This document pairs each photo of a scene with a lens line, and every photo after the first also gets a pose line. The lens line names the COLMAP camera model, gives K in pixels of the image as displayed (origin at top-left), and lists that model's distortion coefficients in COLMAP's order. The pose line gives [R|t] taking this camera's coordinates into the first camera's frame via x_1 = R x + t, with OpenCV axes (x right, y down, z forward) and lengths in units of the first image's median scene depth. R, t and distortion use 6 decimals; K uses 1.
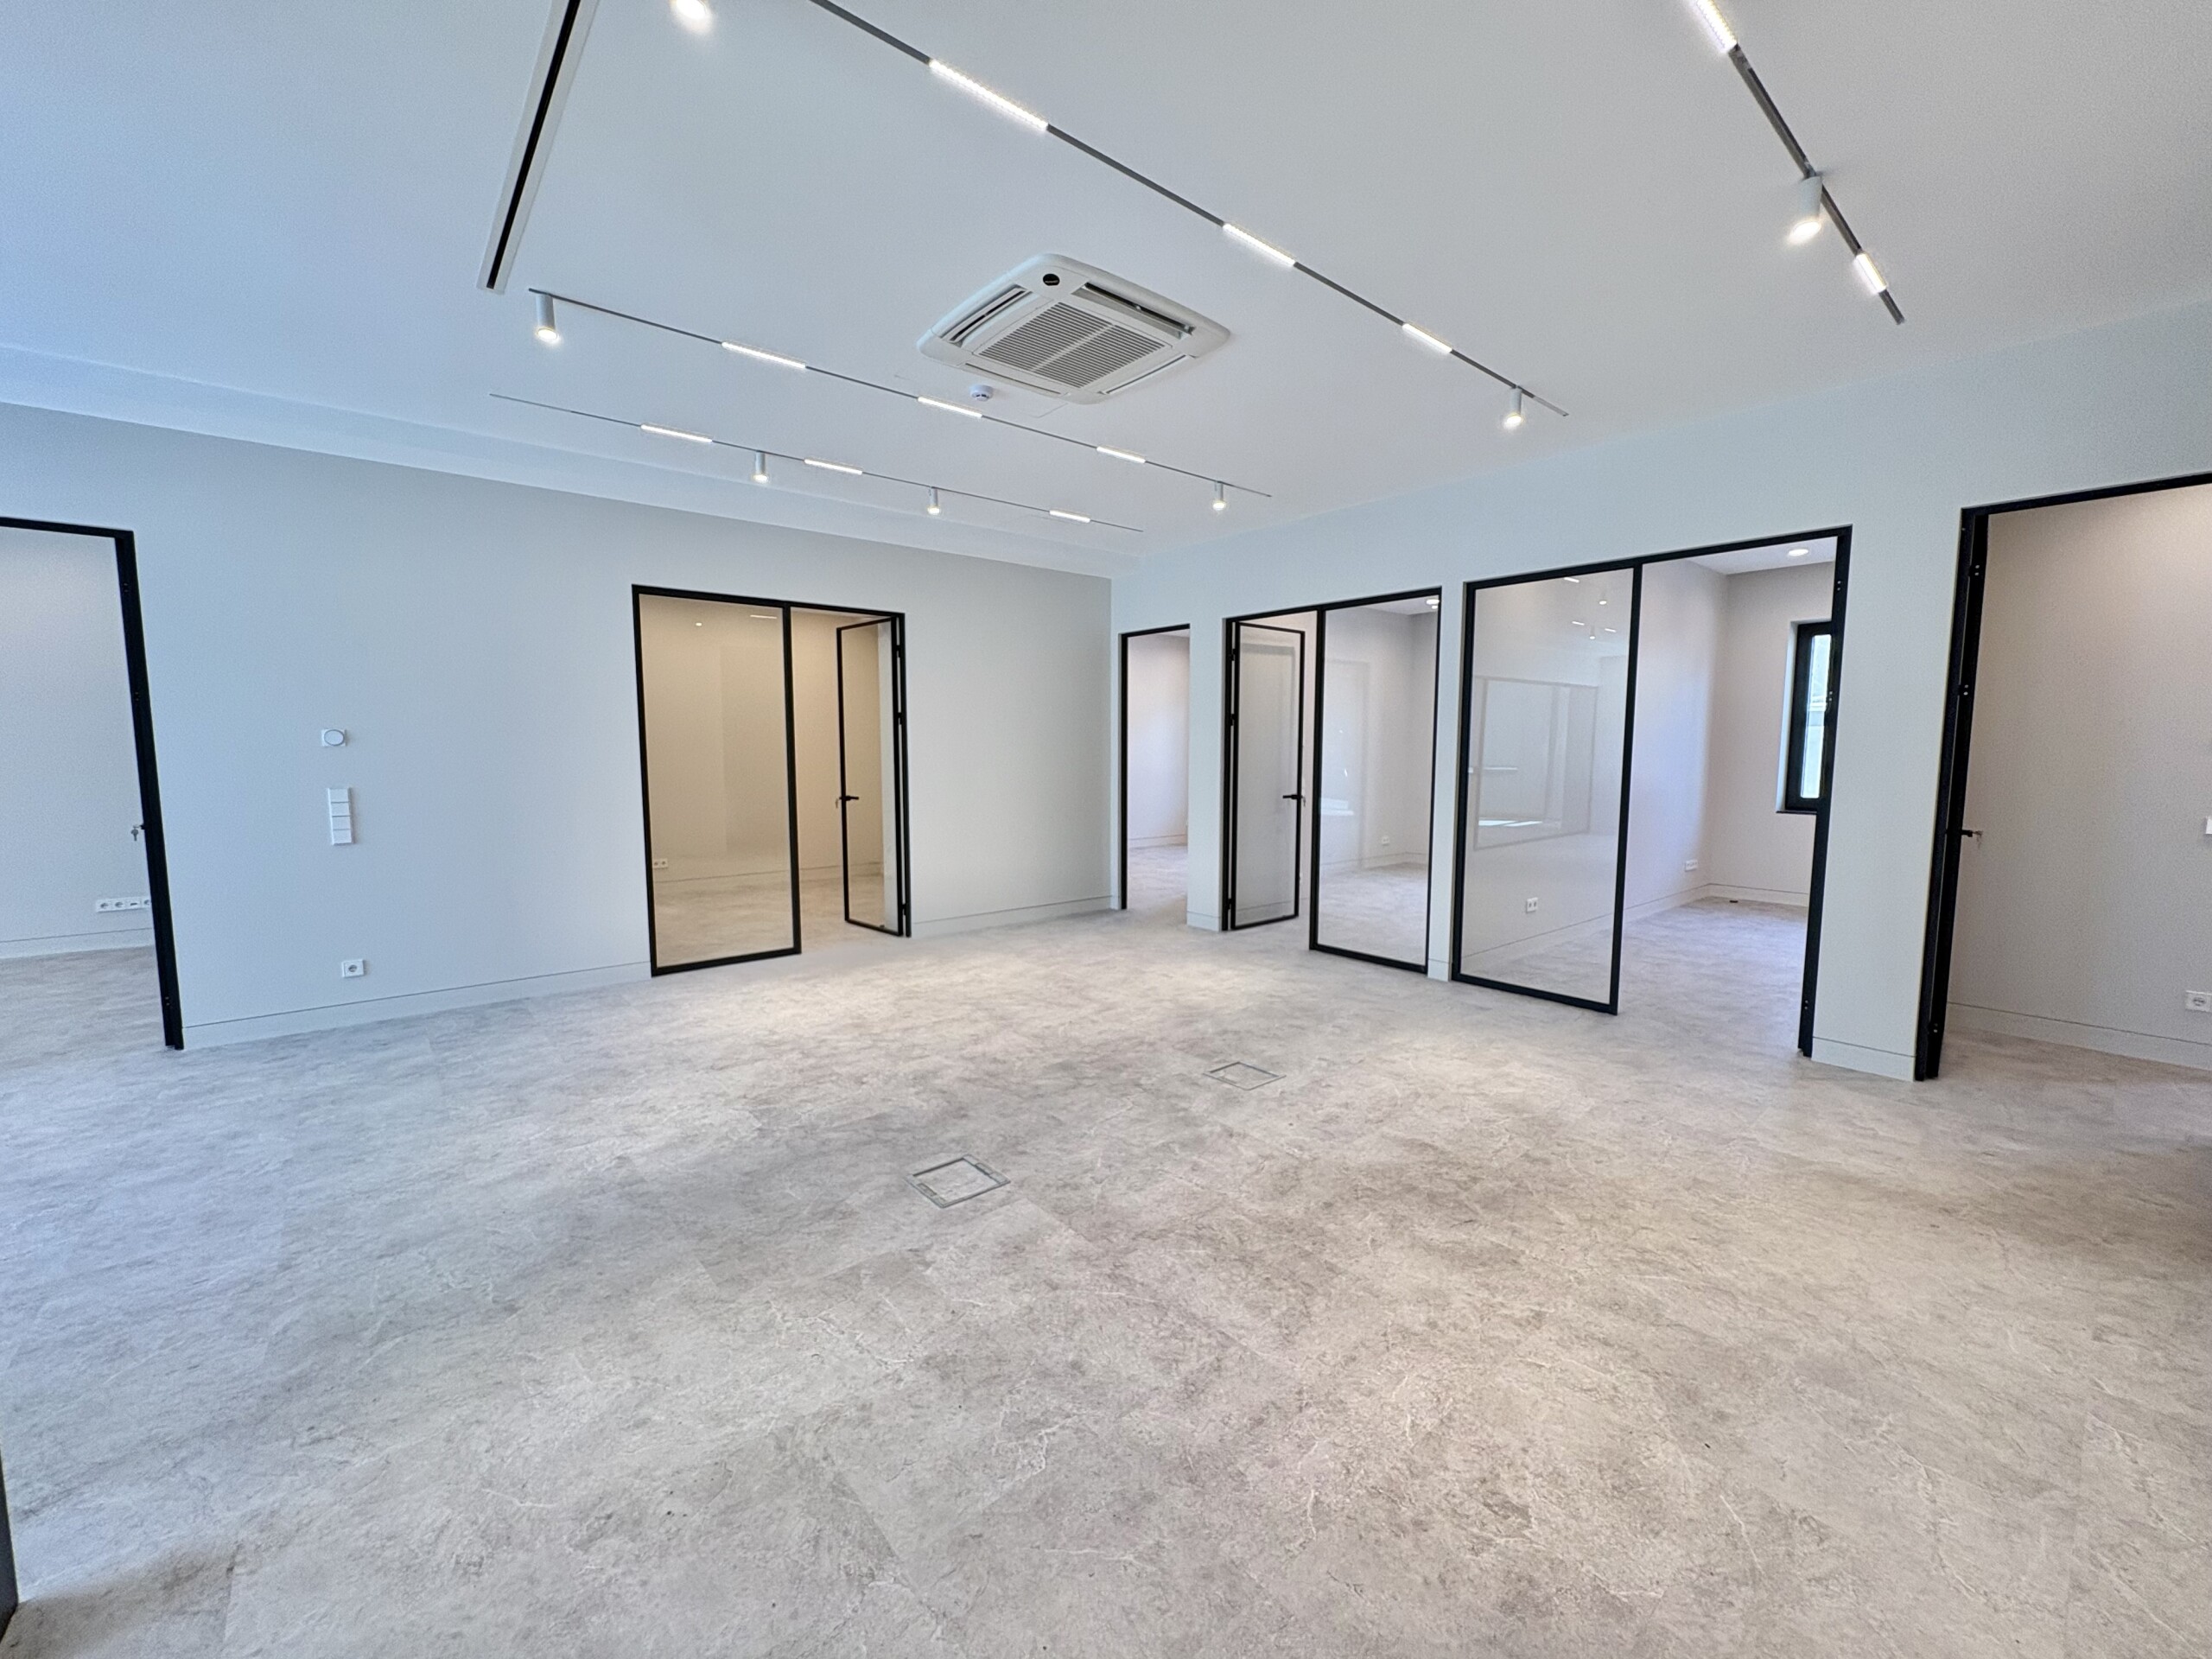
lens RADIAL K [[883.7, 0, 1110.2], [0, 883.7, 829.7], [0, 0, 1]] dist [-0.001079, 0.000983]
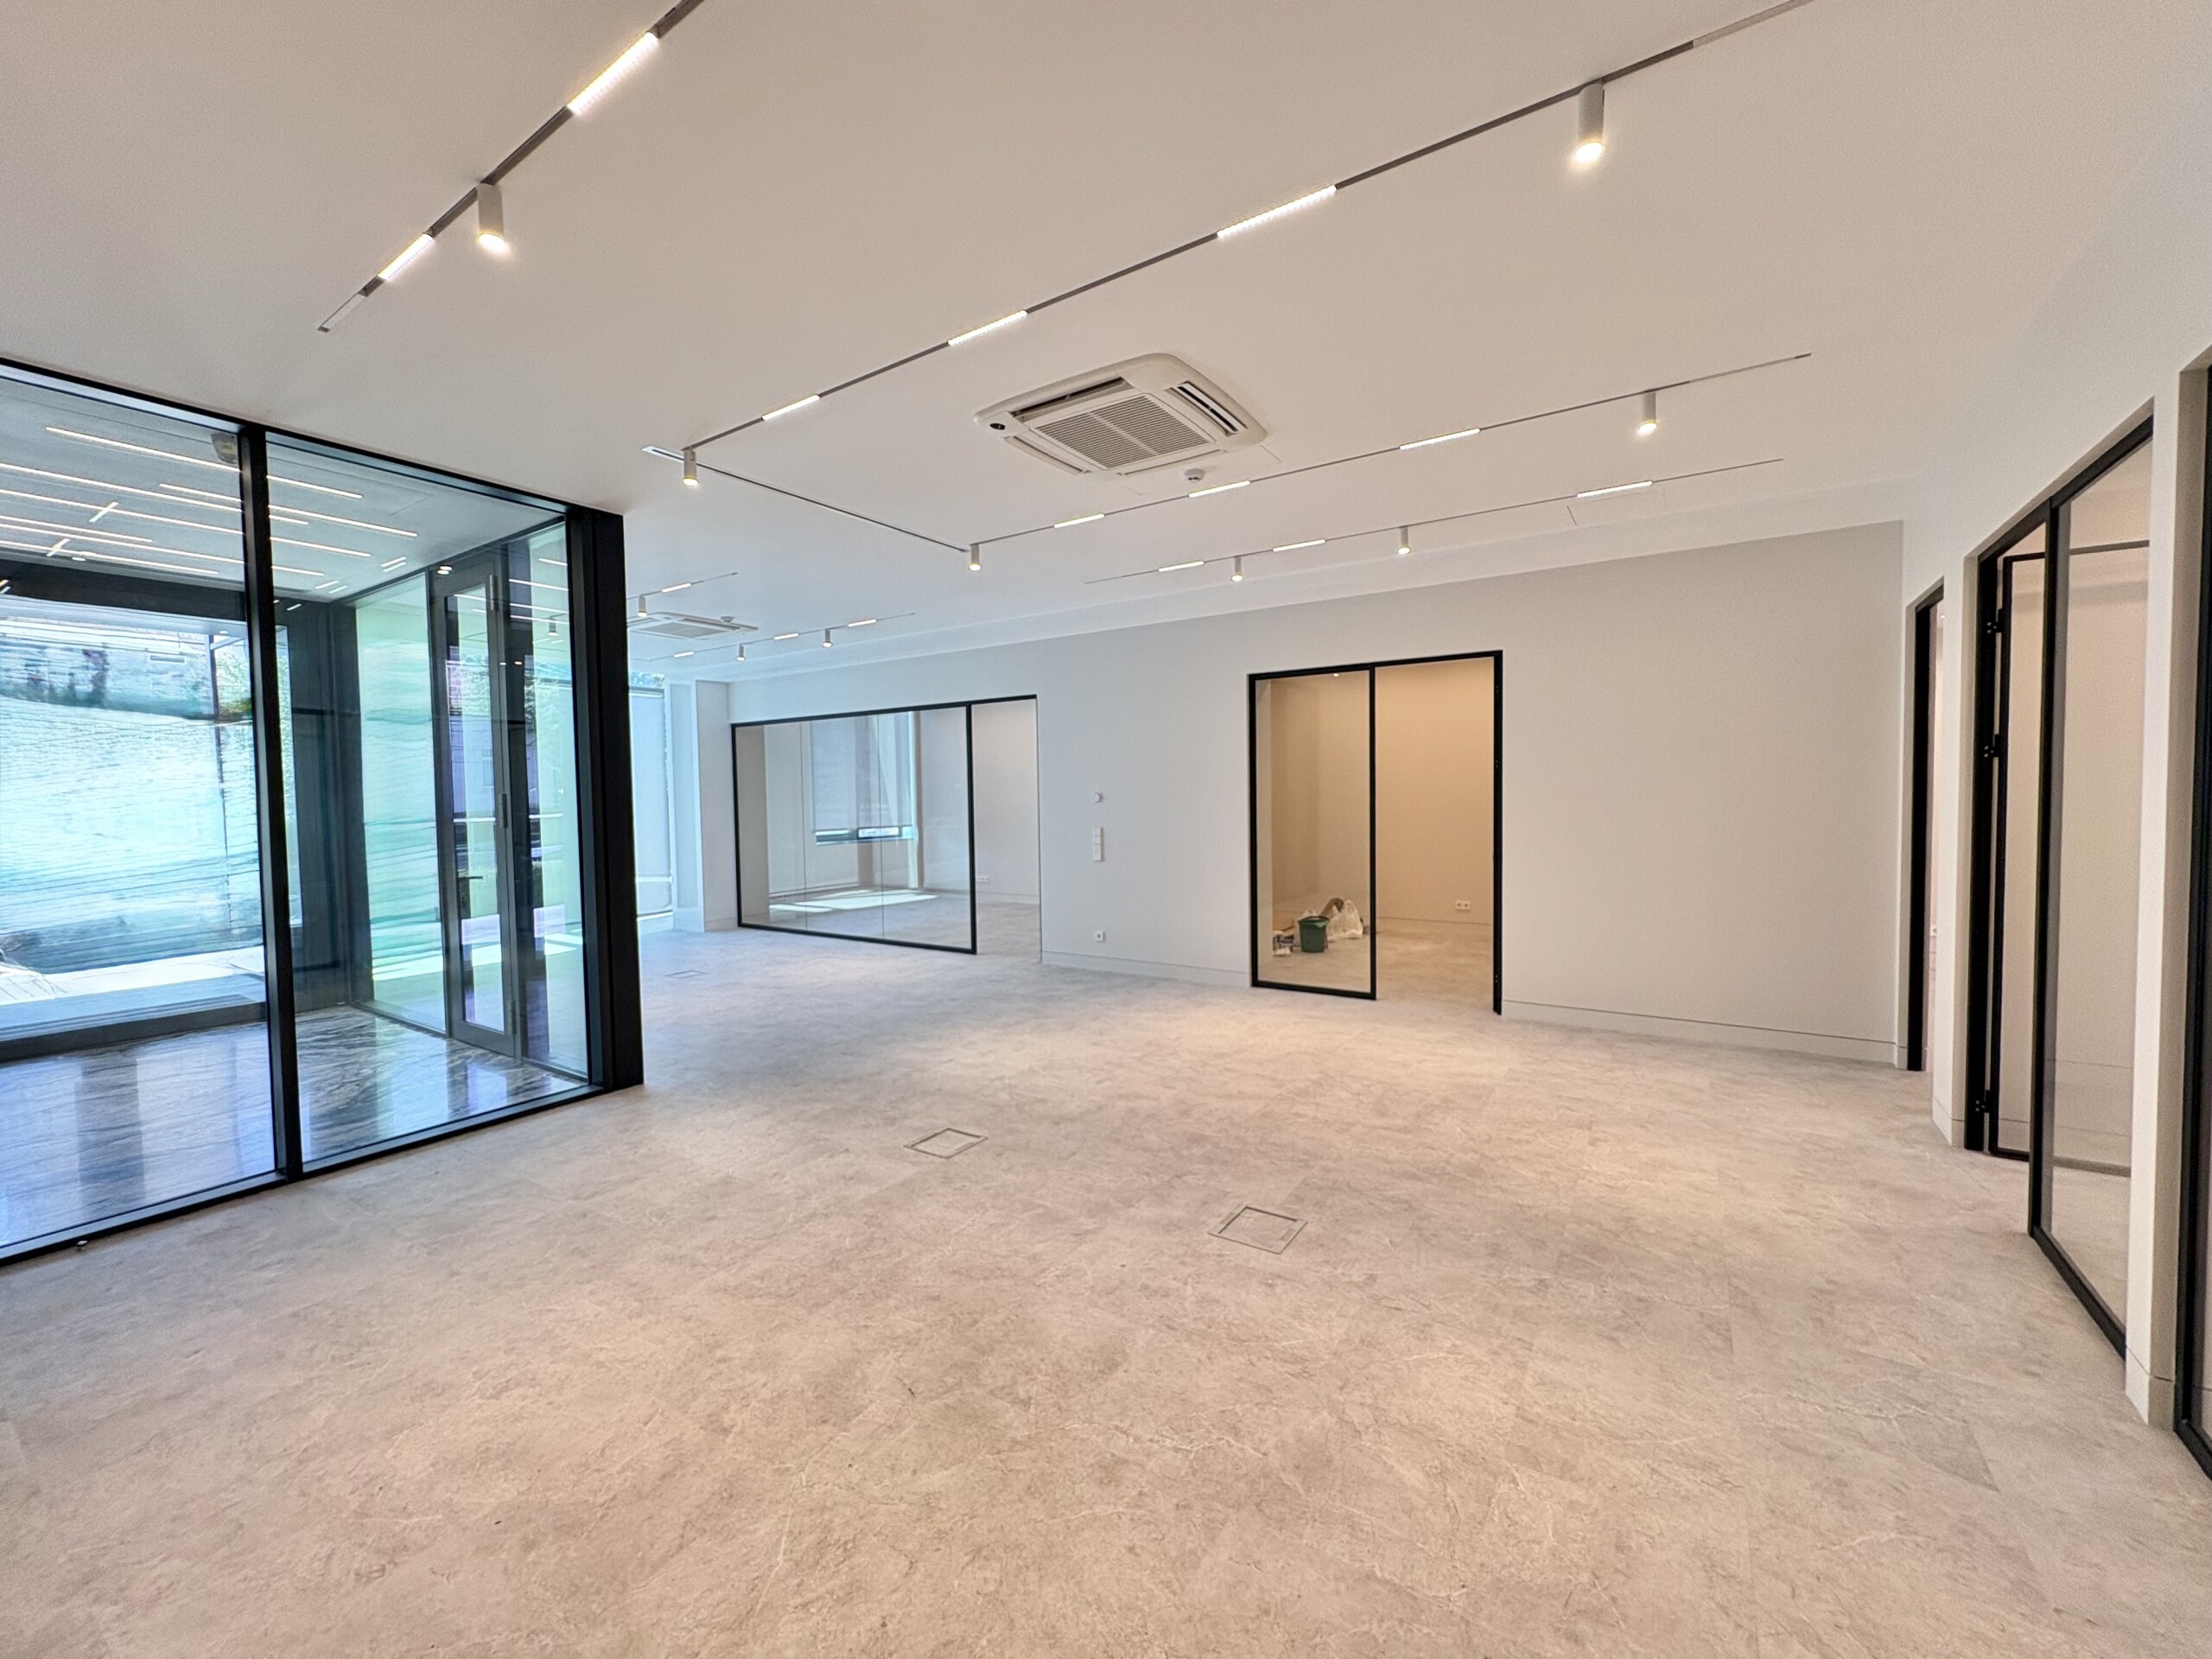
lens RADIAL K [[883.7, 0, 1108.4], [0, 883.7, 830.8], [0, 0, 1]] dist [-0.001079, 0.000983]
pose [[0.280728, 0.034864, -0.959154, 0.918003], [-0.075339, 0.997057, 0.014192, -0.081081], [0.956826, 0.068278, 0.282529, 0.671747]]
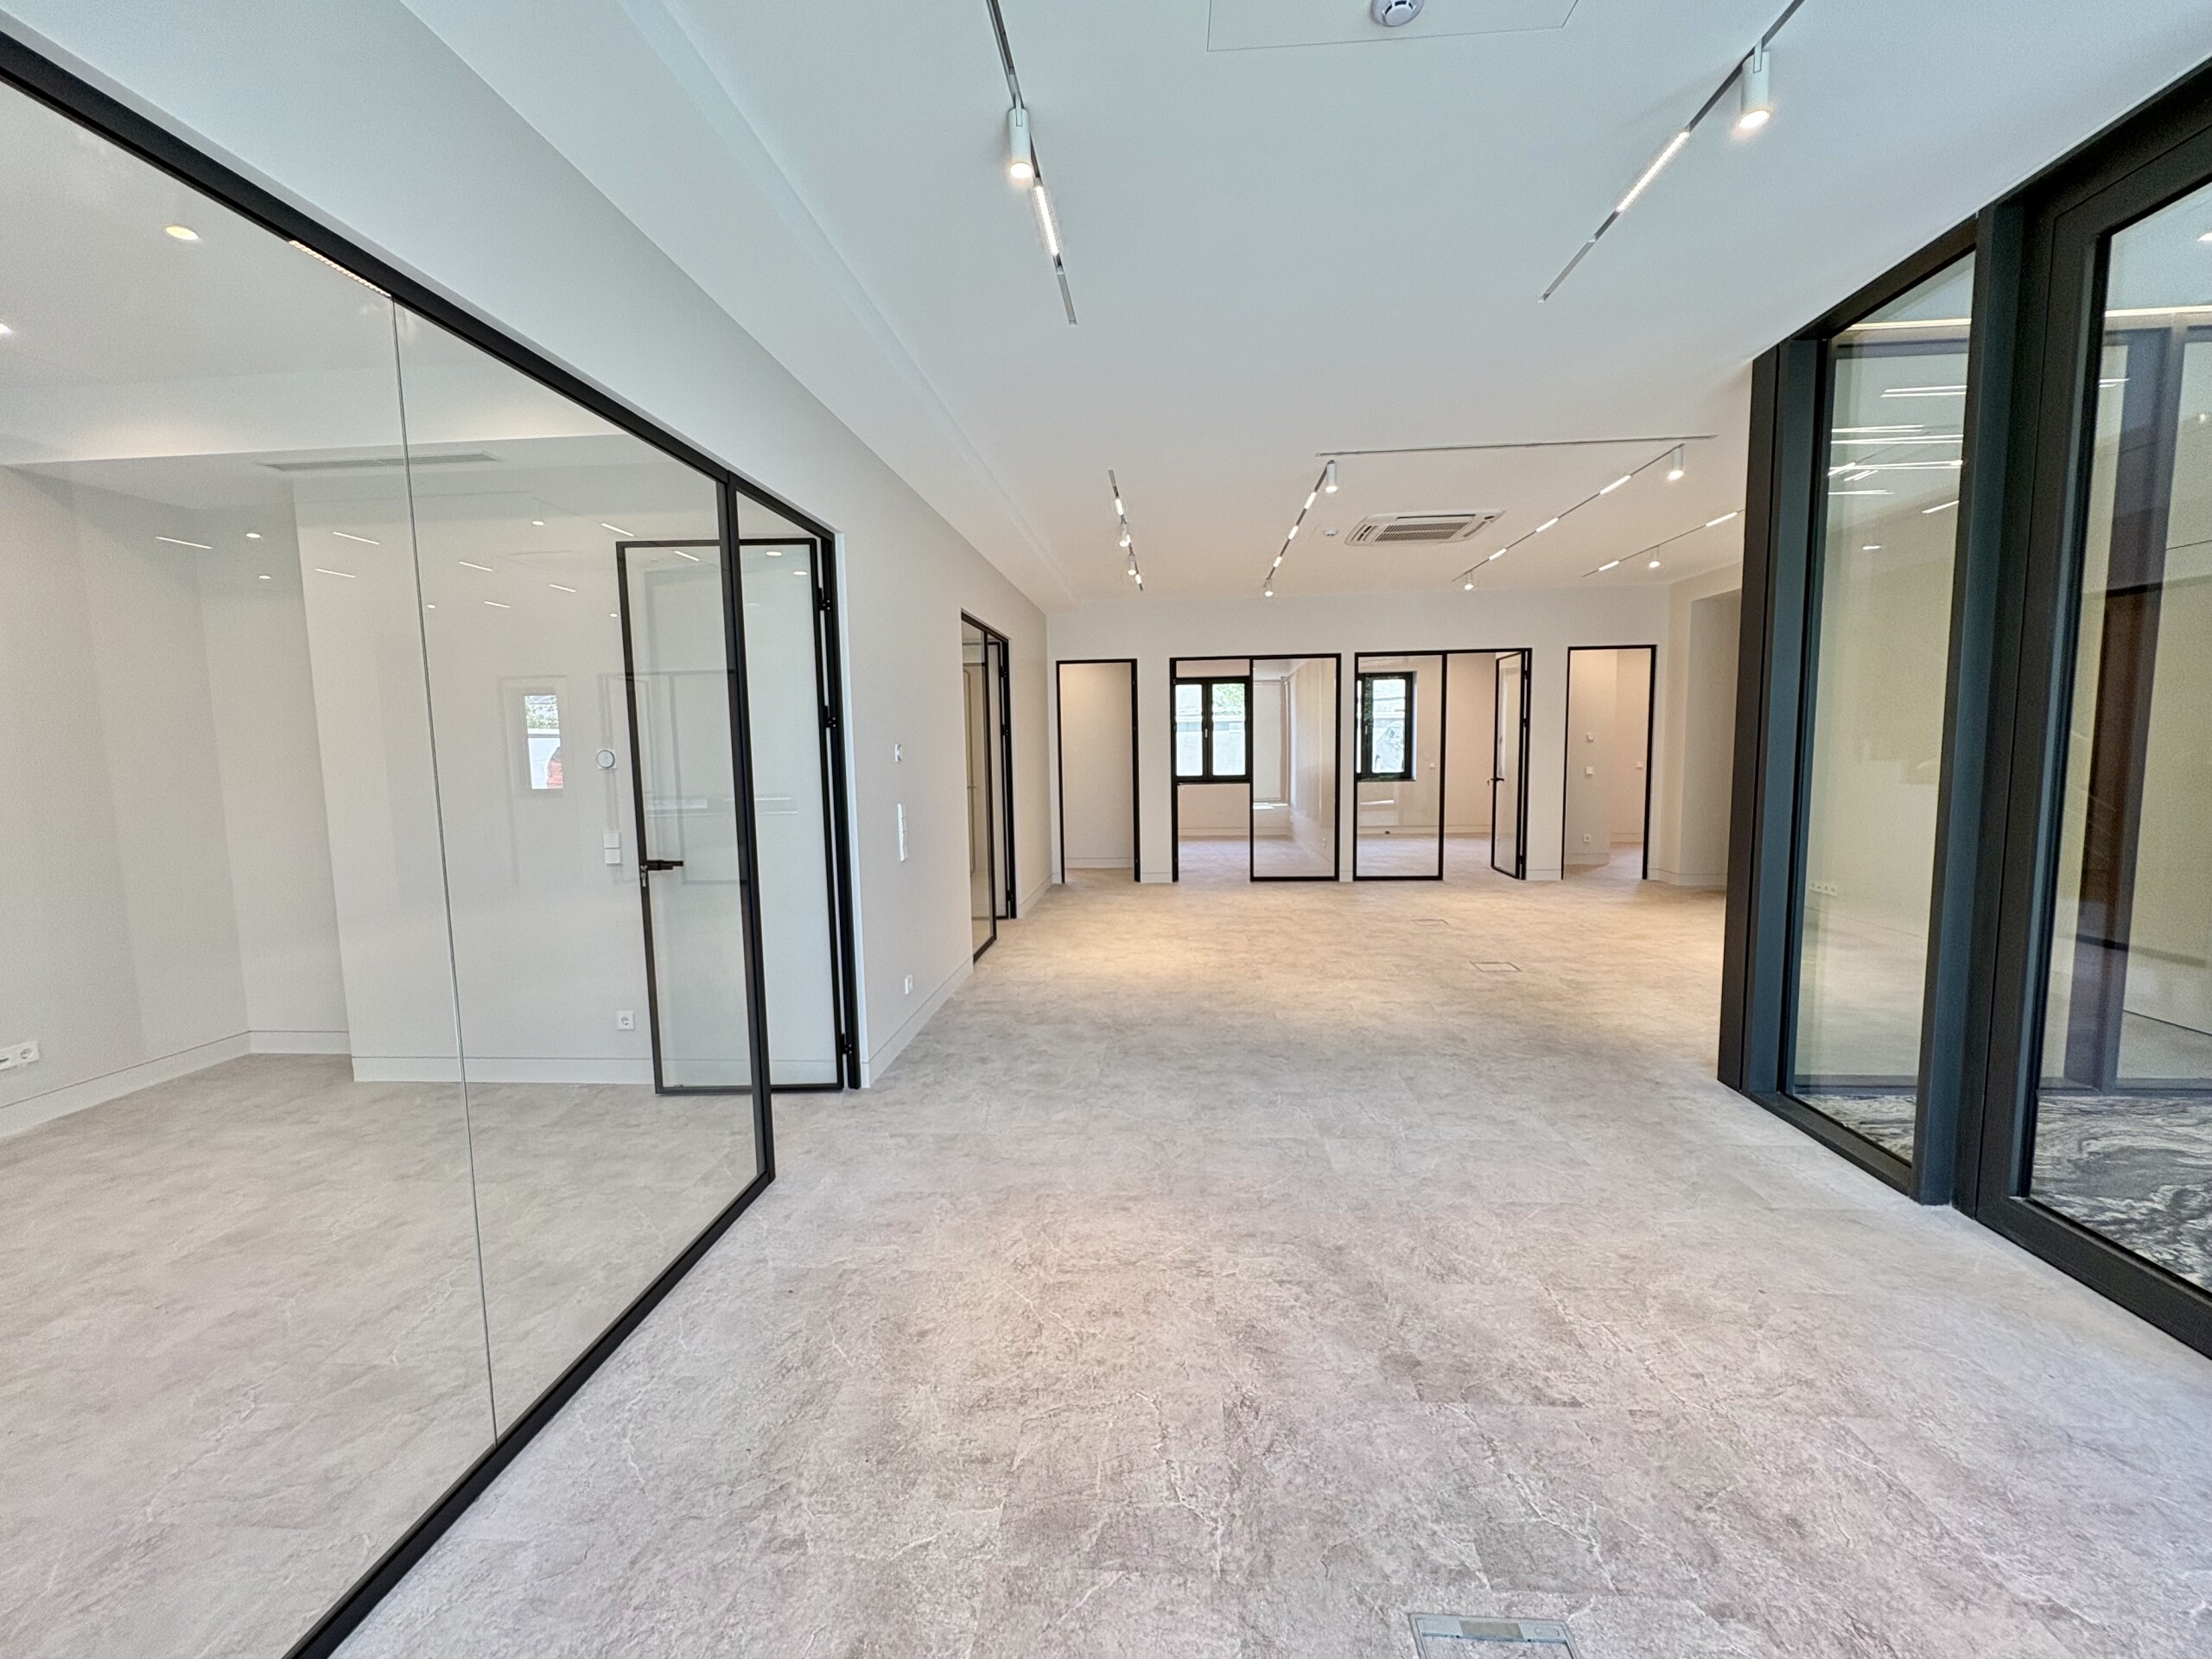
lens RADIAL K [[883.7, 0, 1107.5], [0, 883.7, 829.8], [0, 0, 1]] dist [-0.001079, 0.000983]
pose [[0.703505, -0.081796, 0.705968, -1.741970], [0.085758, 0.995866, 0.029925, -0.033102], [-0.705497, 0.039490, 0.707611, 0.166227]]
